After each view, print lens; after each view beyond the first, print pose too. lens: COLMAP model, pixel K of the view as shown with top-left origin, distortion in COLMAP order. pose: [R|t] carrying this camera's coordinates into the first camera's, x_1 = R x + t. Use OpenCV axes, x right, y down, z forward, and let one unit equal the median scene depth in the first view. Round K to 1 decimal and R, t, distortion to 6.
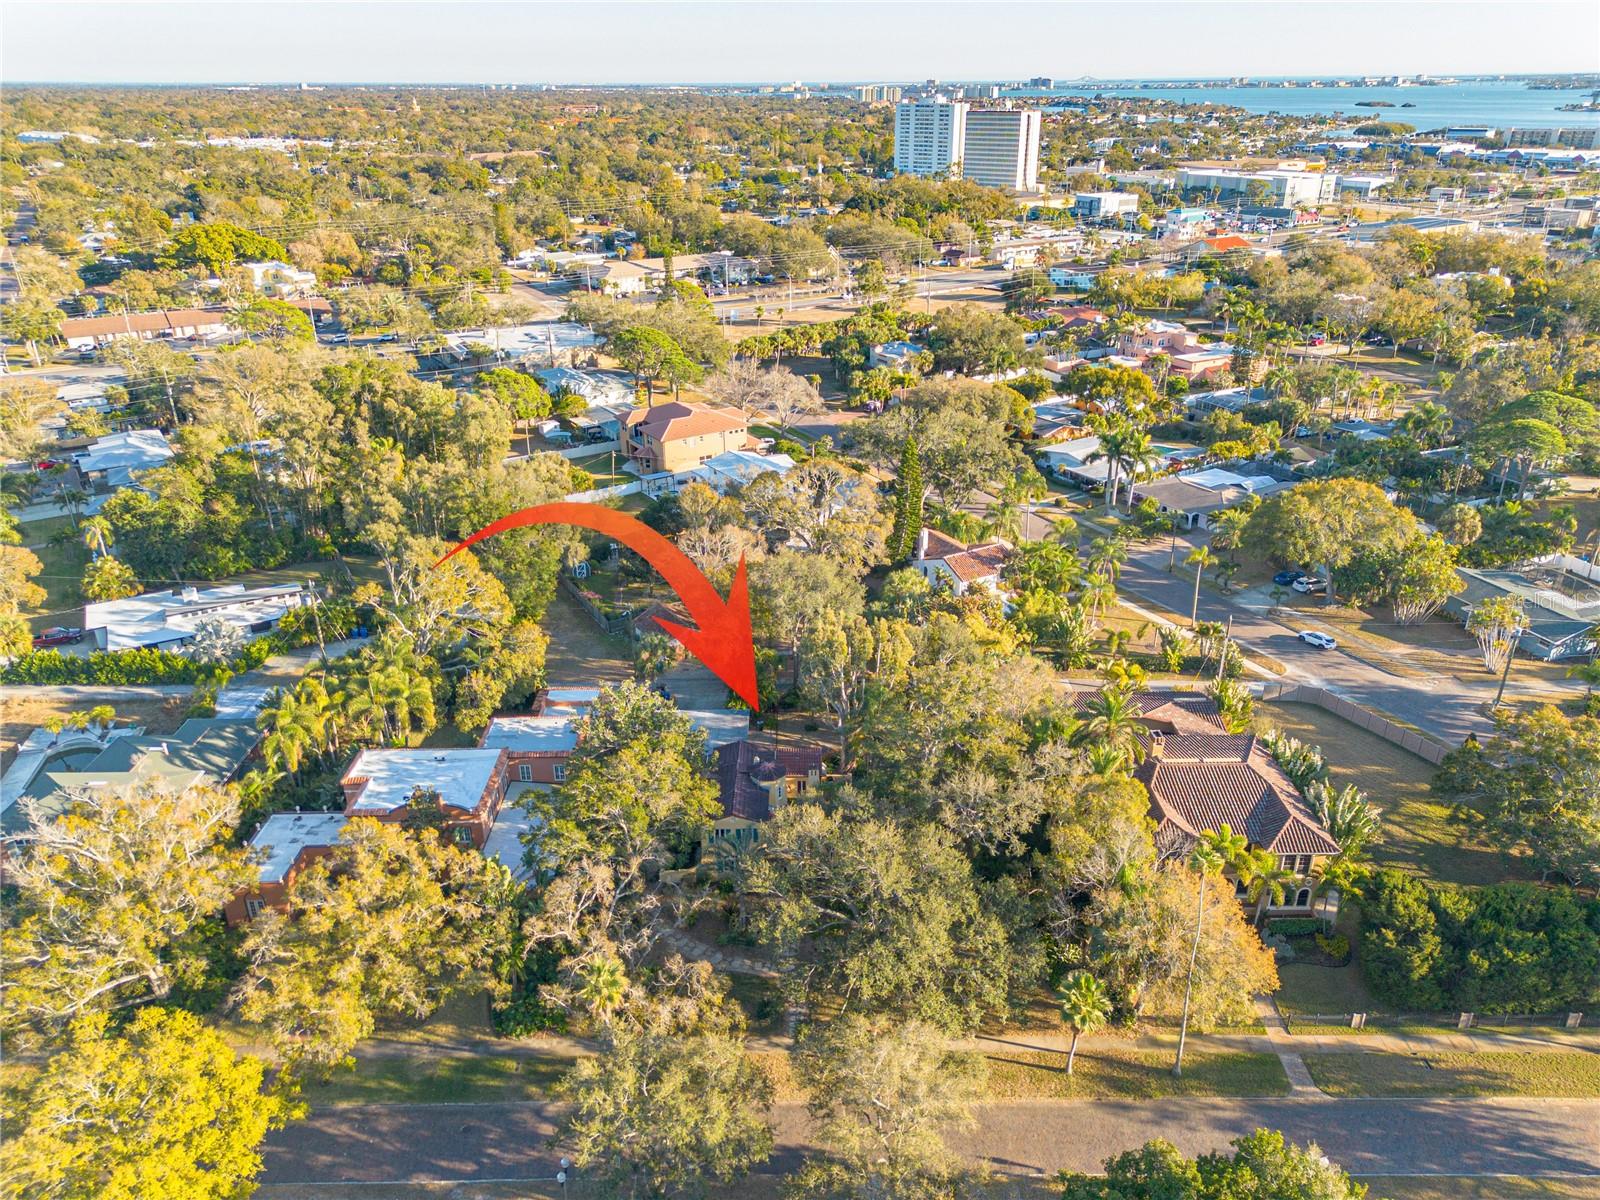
lens RADIAL K [[1128.0, 0, 802.7], [0, 1128.0, 606.0], [0, 0, 1]] dist [0.062392, -0.068525]
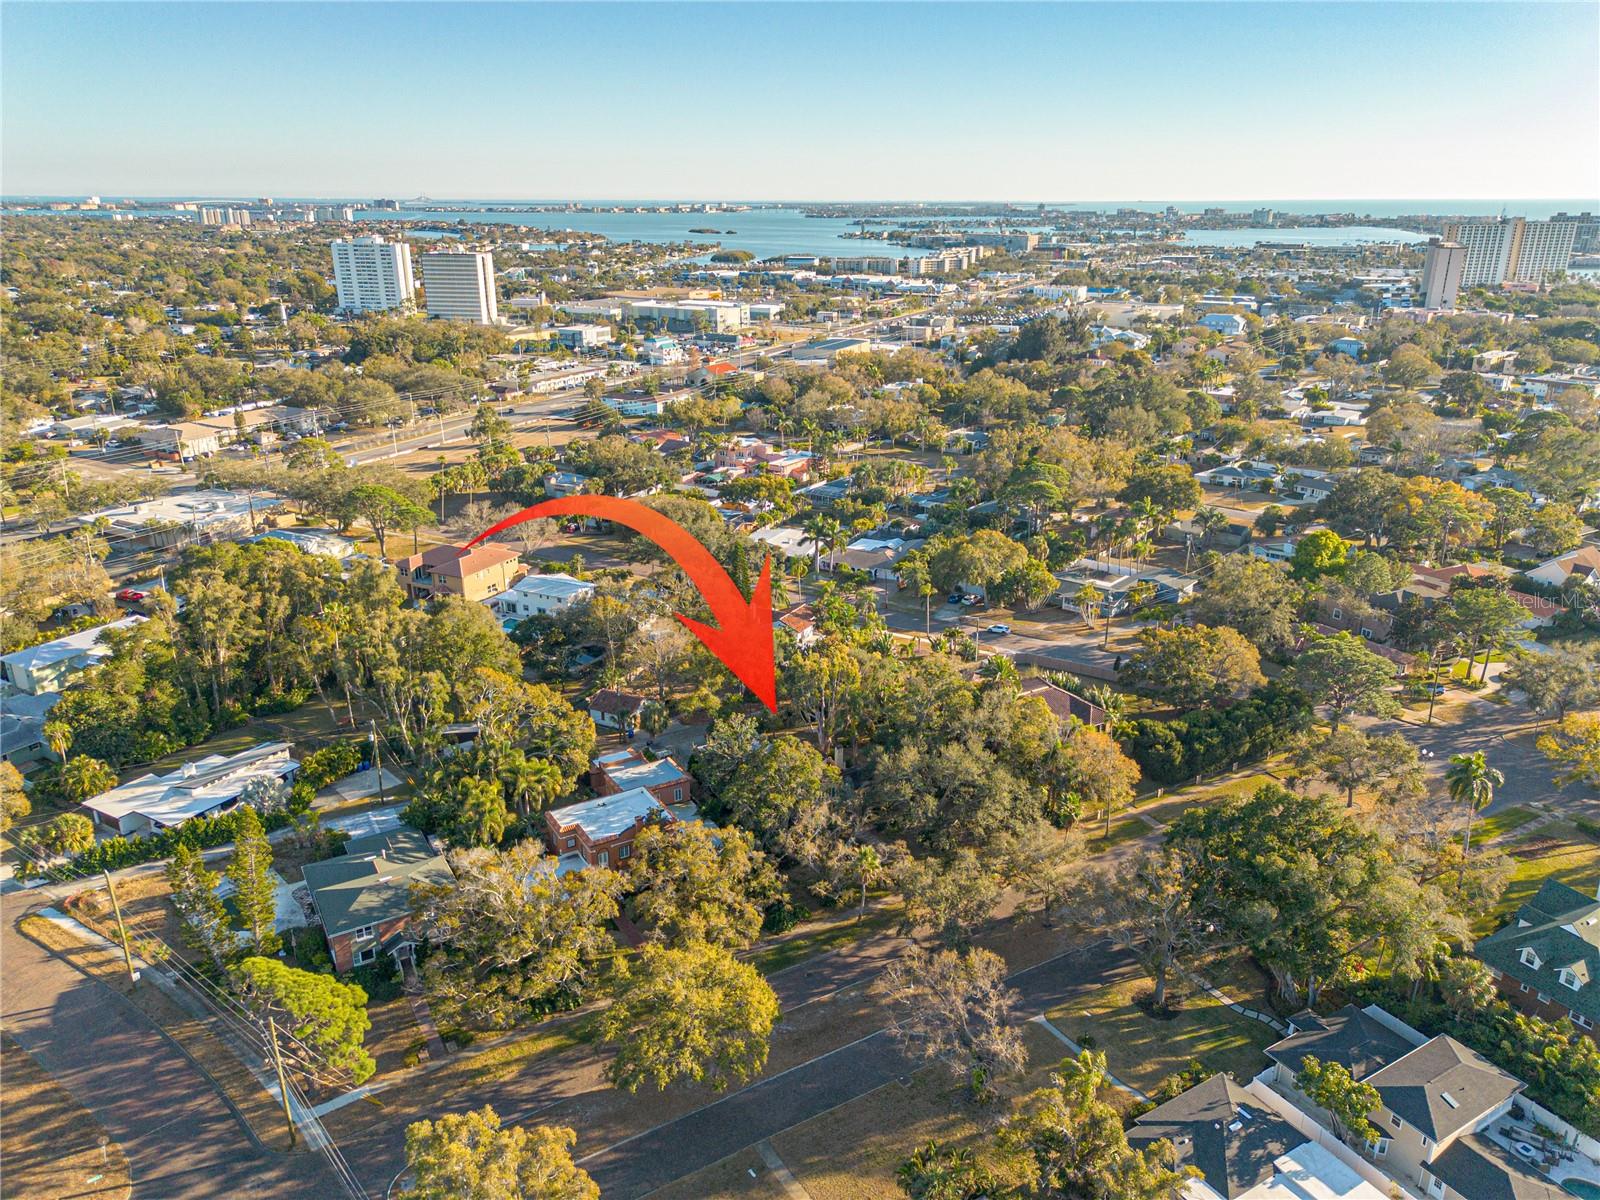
lens RADIAL K [[1128.0, 0, 802.7], [0, 1128.0, 606.0], [0, 0, 1]] dist [0.062392, -0.068525]
pose [[0.860241, -0.163754, 0.482877, -0.473605], [0.205571, 0.978032, -0.034550, -0.004394], [-0.466611, 0.128987, 0.875006, -0.233060]]
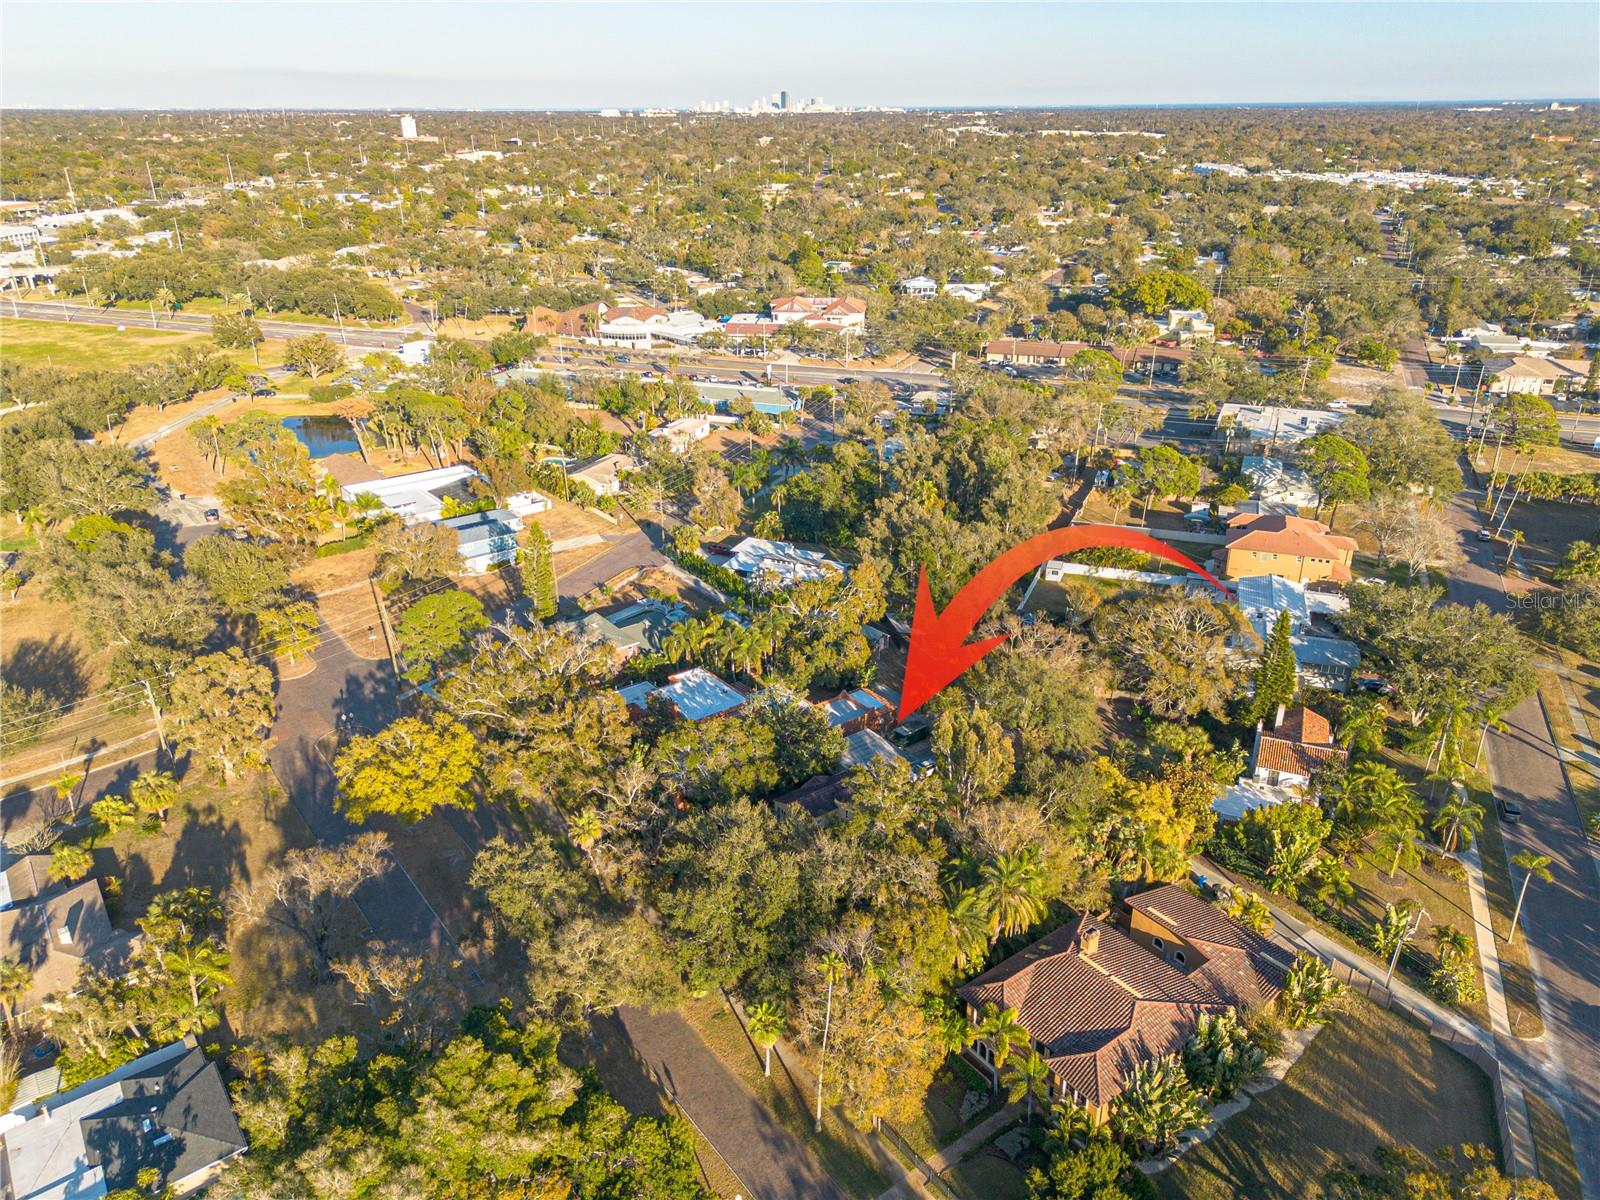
lens RADIAL K [[1128.0, 0, 802.7], [0, 1128.0, 606.0], [0, 0, 1]] dist [0.062392, -0.068525]
pose [[0.591824, 0.324344, -0.737933, 0.511692], [-0.332952, 0.932091, 0.142654, -0.138458], [0.734089, 0.161270, 0.659625, 0.054590]]
